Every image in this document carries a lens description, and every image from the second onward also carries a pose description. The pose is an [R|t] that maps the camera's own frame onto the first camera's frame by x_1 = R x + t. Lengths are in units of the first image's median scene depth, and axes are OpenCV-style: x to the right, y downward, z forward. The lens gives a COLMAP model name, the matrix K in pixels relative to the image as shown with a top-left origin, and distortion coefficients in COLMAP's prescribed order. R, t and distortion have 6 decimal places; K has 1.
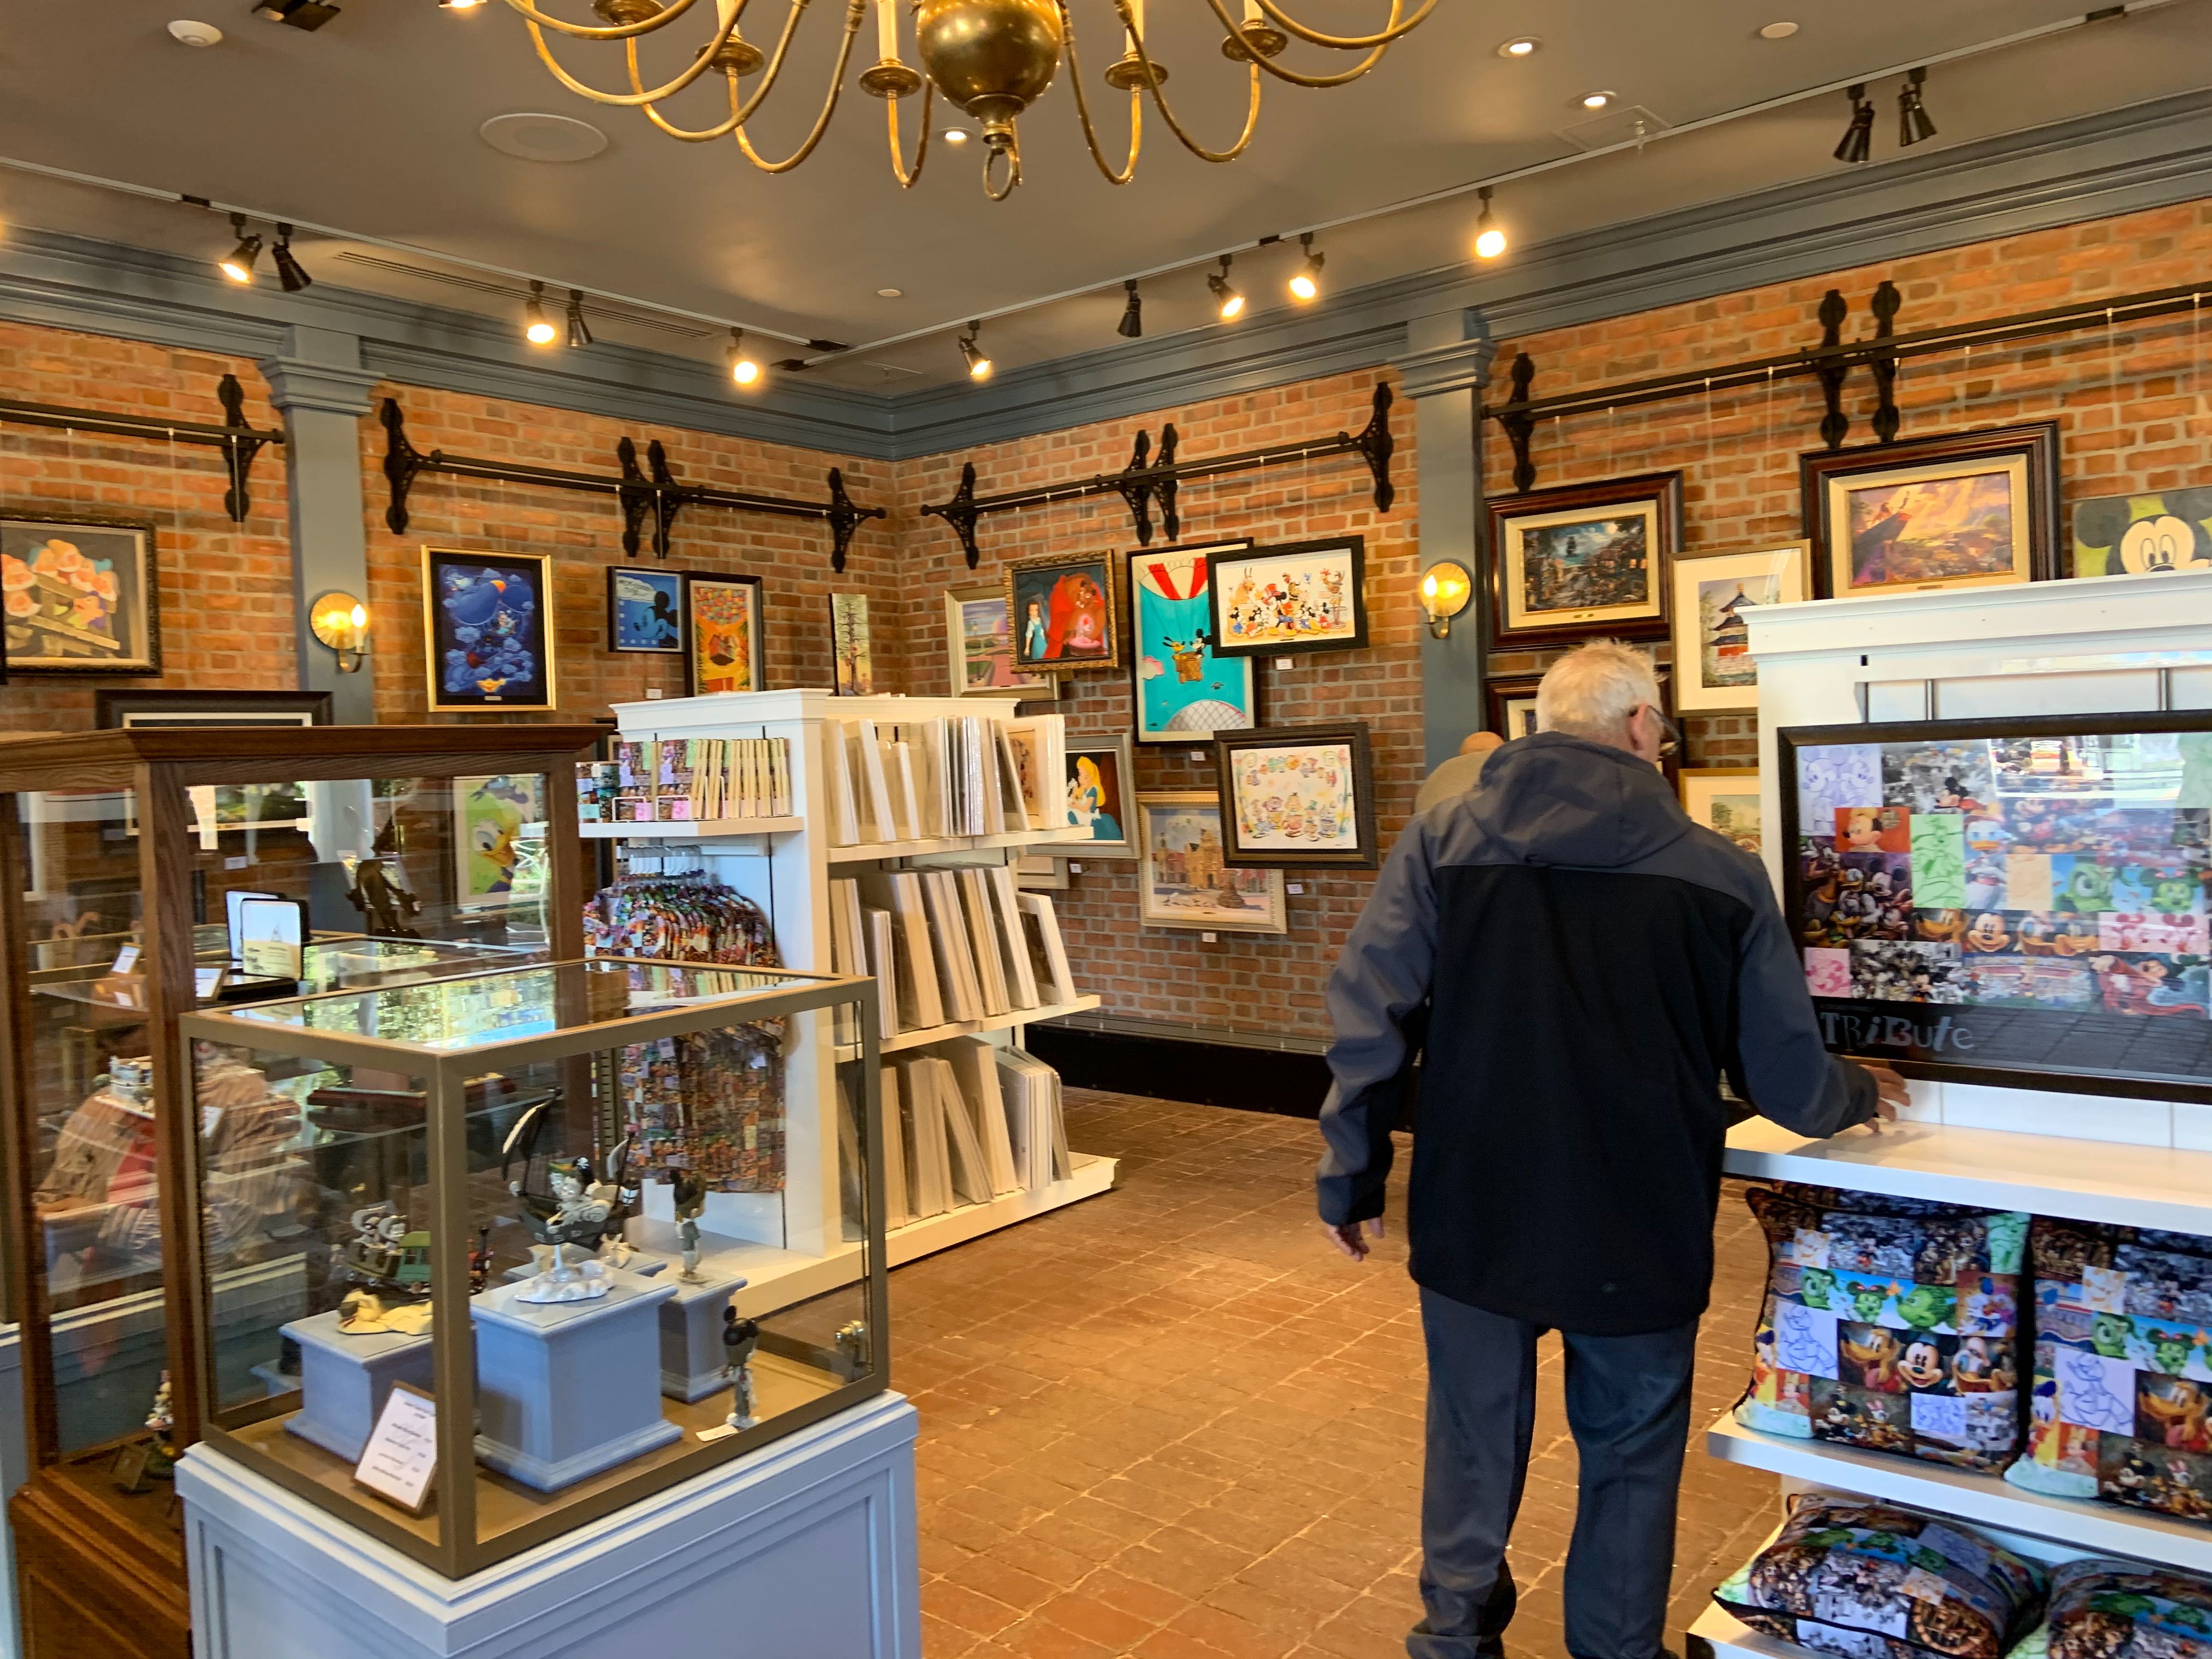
lens RADIAL K [[1651.9, 0, 1078.1], [0, 1651.9, 816.2], [0, 0, 1]] dist [0.117205, -0.142057]
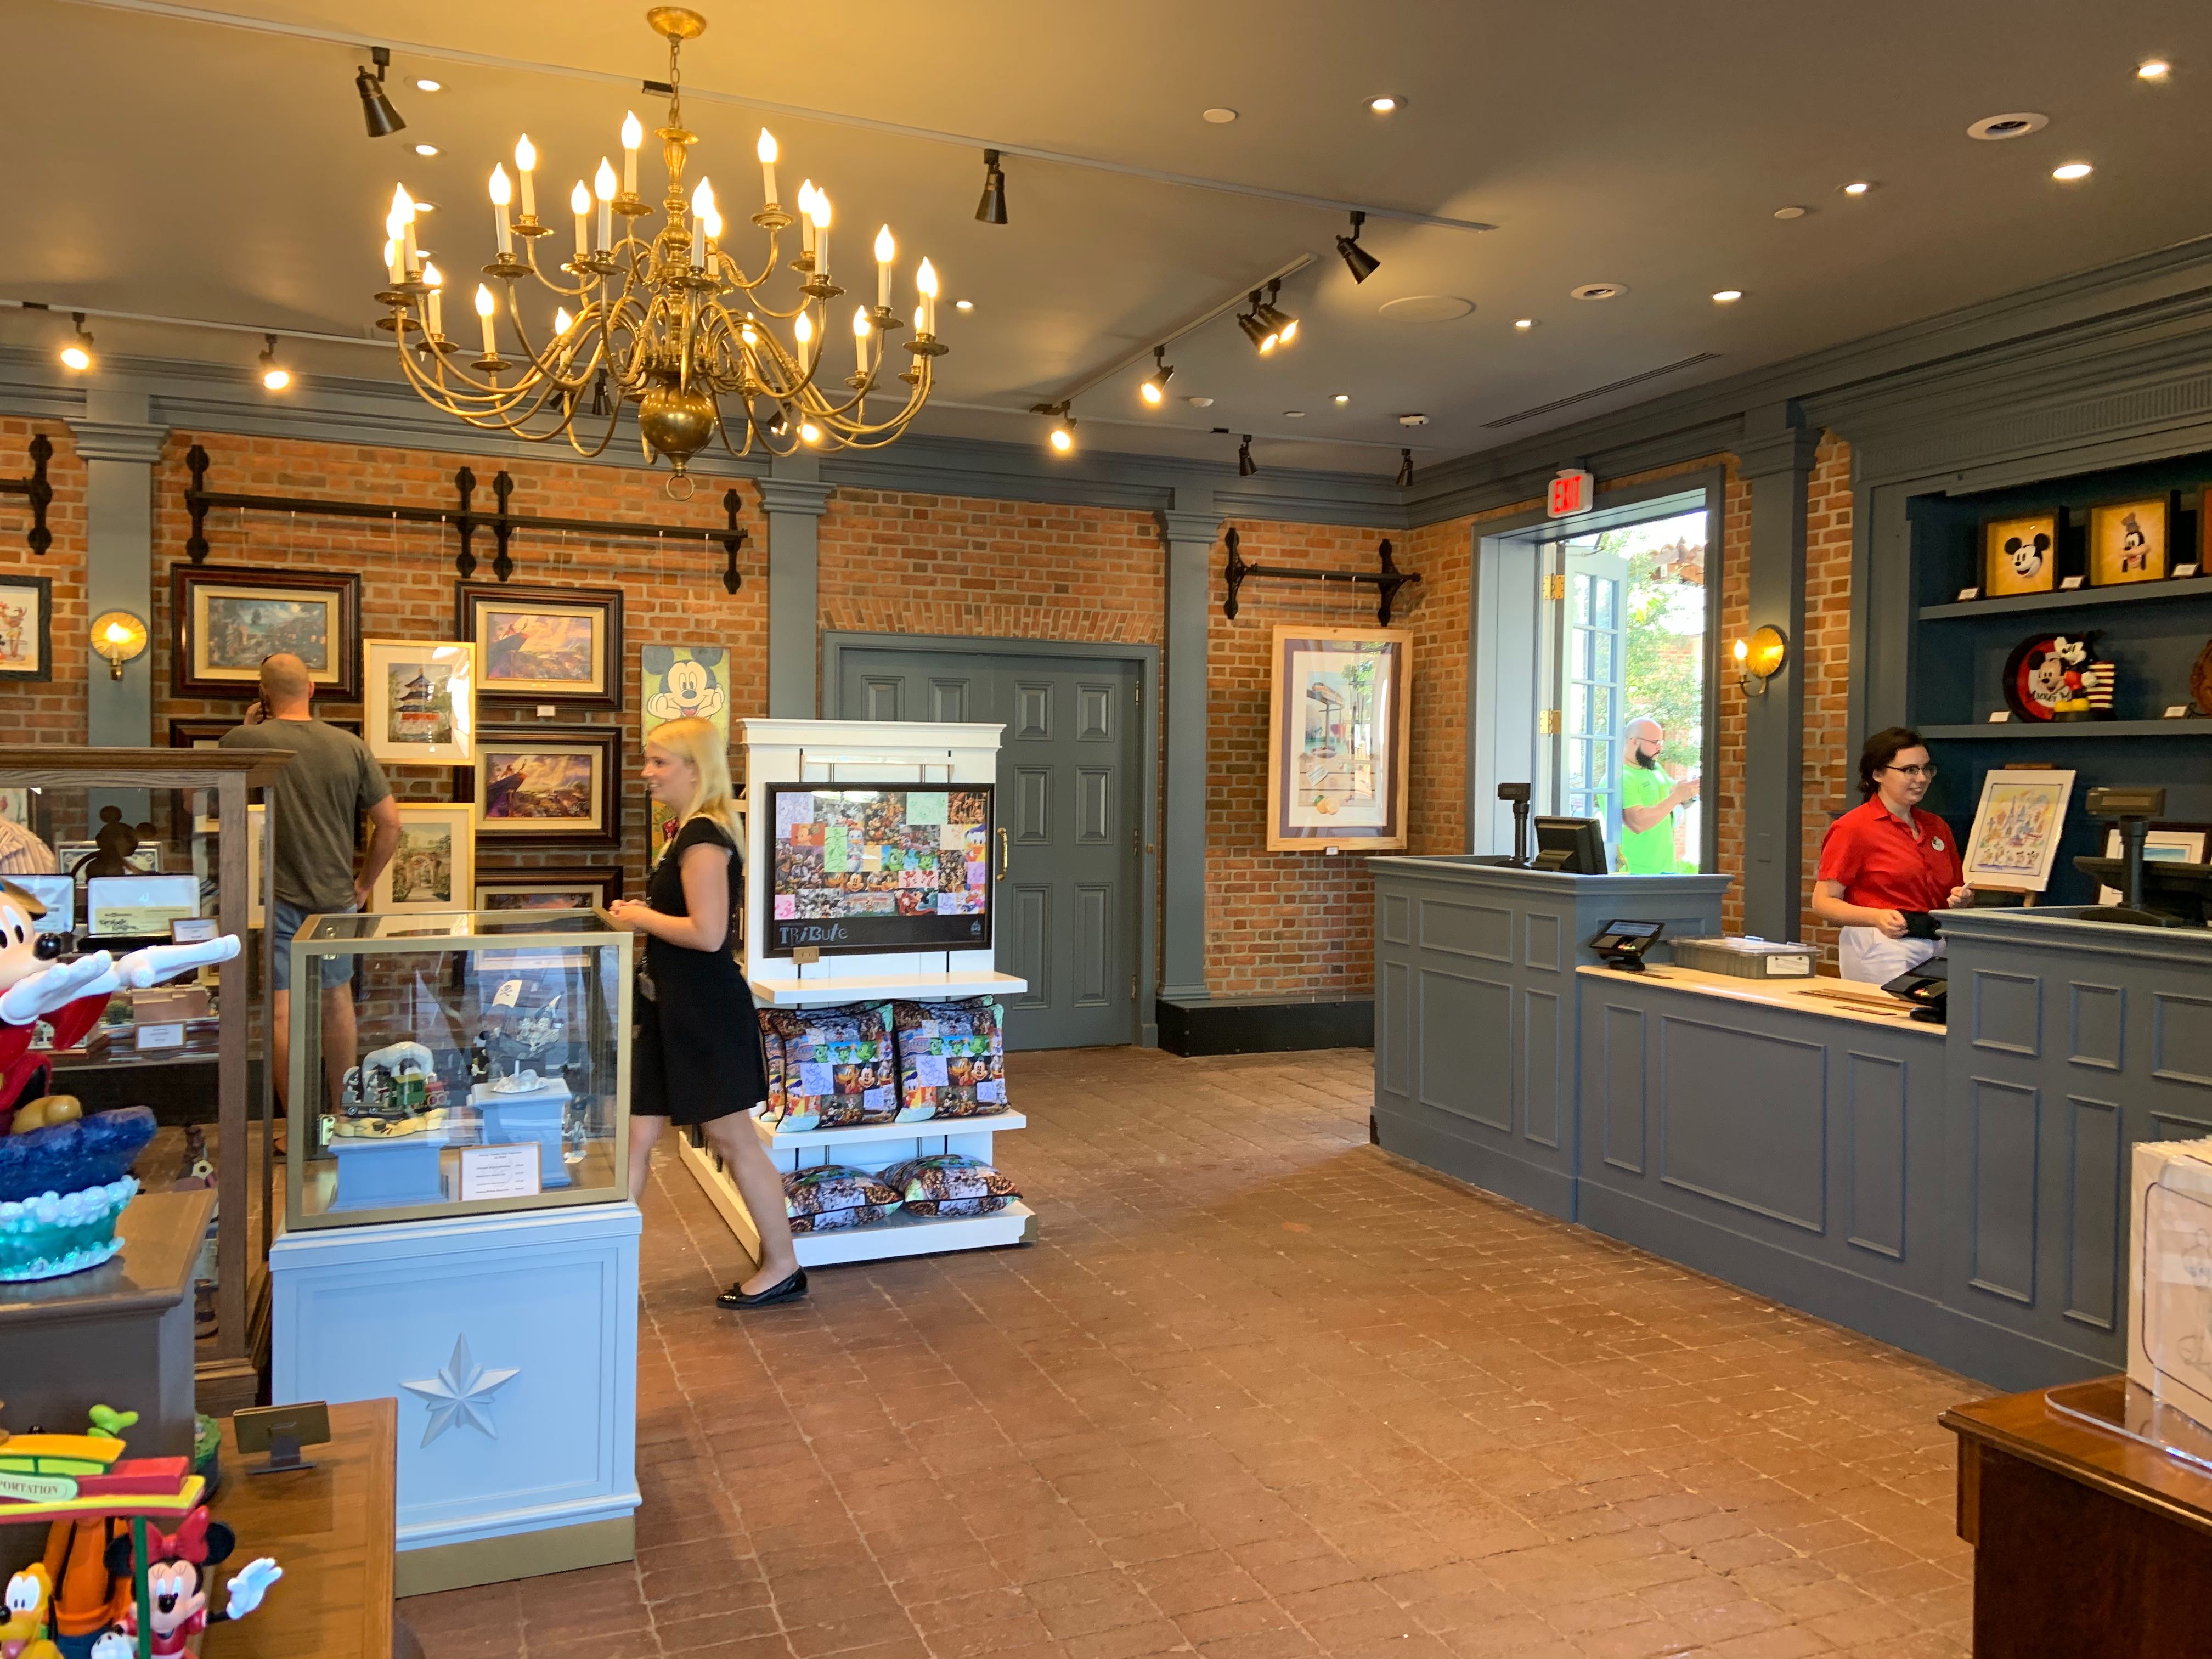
lens RADIAL K [[1651.9, 0, 1093.0], [0, 1651.9, 816.4], [0, 0, 1]] dist [0.117205, -0.142057]
pose [[0.468593, 0.016987, 0.883251, -0.683334], [0.006701, 0.999718, -0.022782, 0.020447], [-0.883389, 0.016594, 0.468347, -0.145189]]
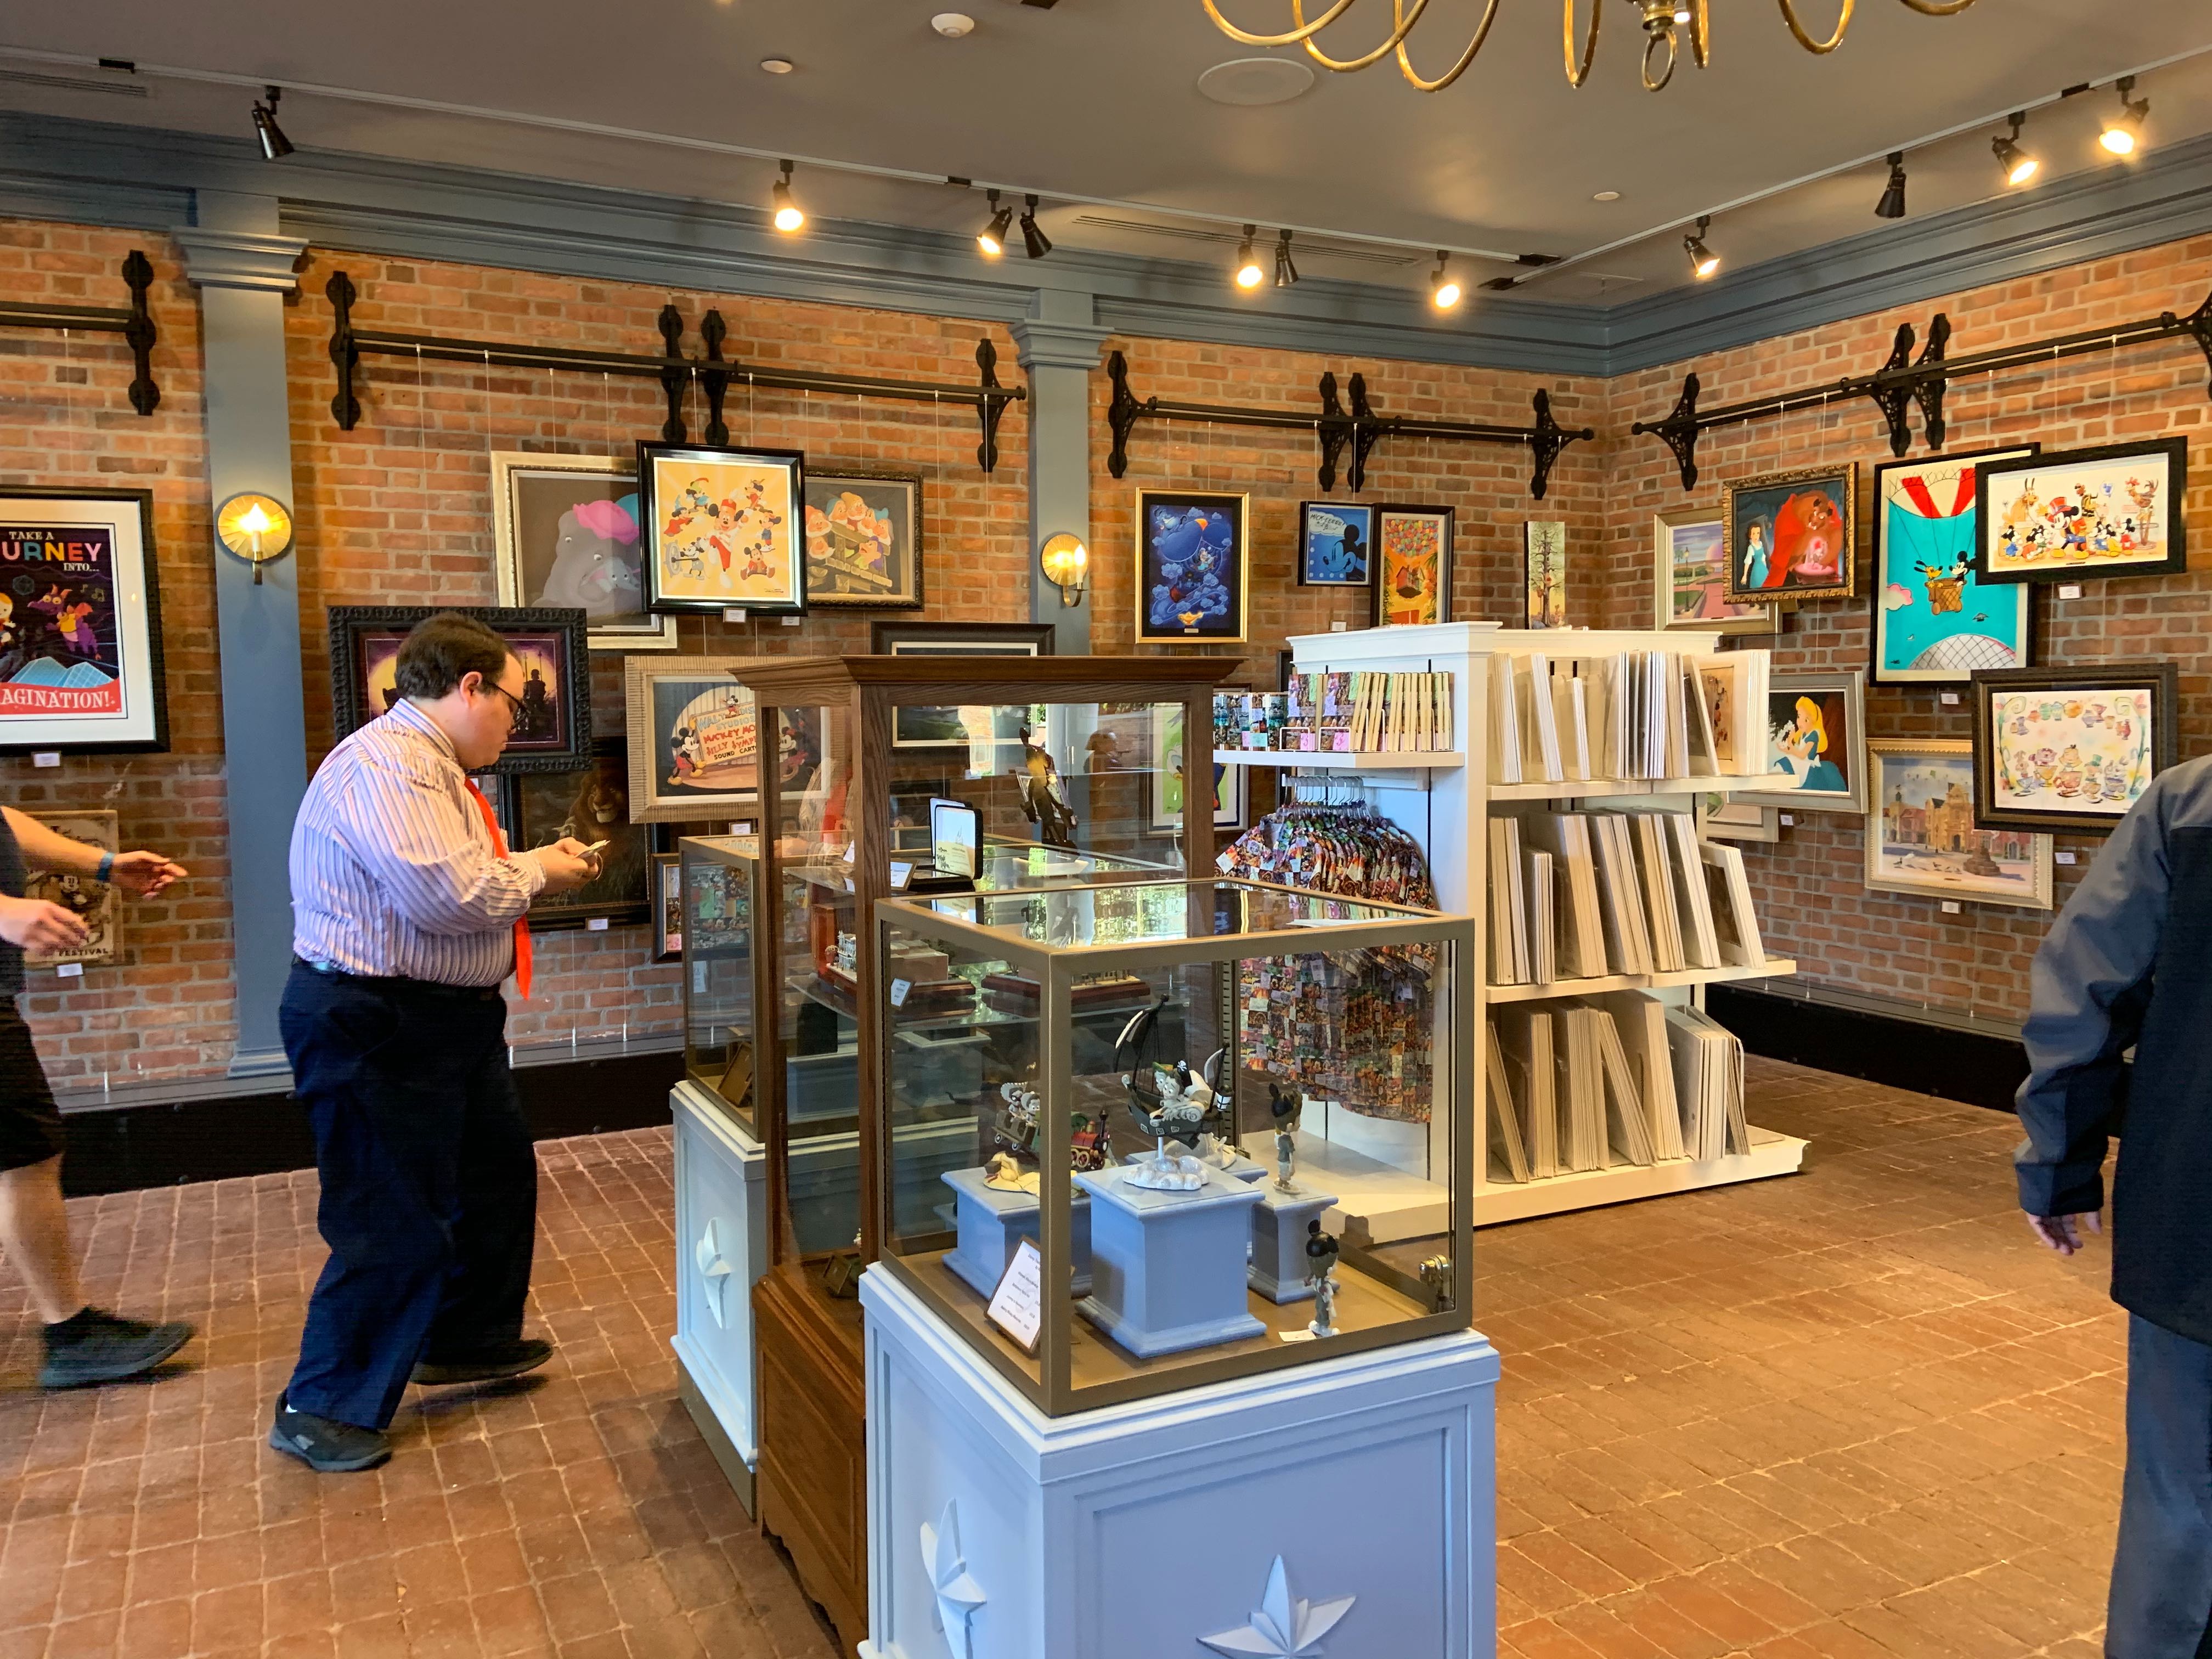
lens RADIAL K [[1651.9, 0, 1082.3], [0, 1651.9, 834.7], [0, 0, 1]] dist [0.117205, -0.142057]
pose [[0.912857, 0.058155, -0.404117, 0.022450], [-0.037316, 0.997545, 0.059260, -0.000700], [0.406571, -0.039016, 0.912786, 0.001854]]
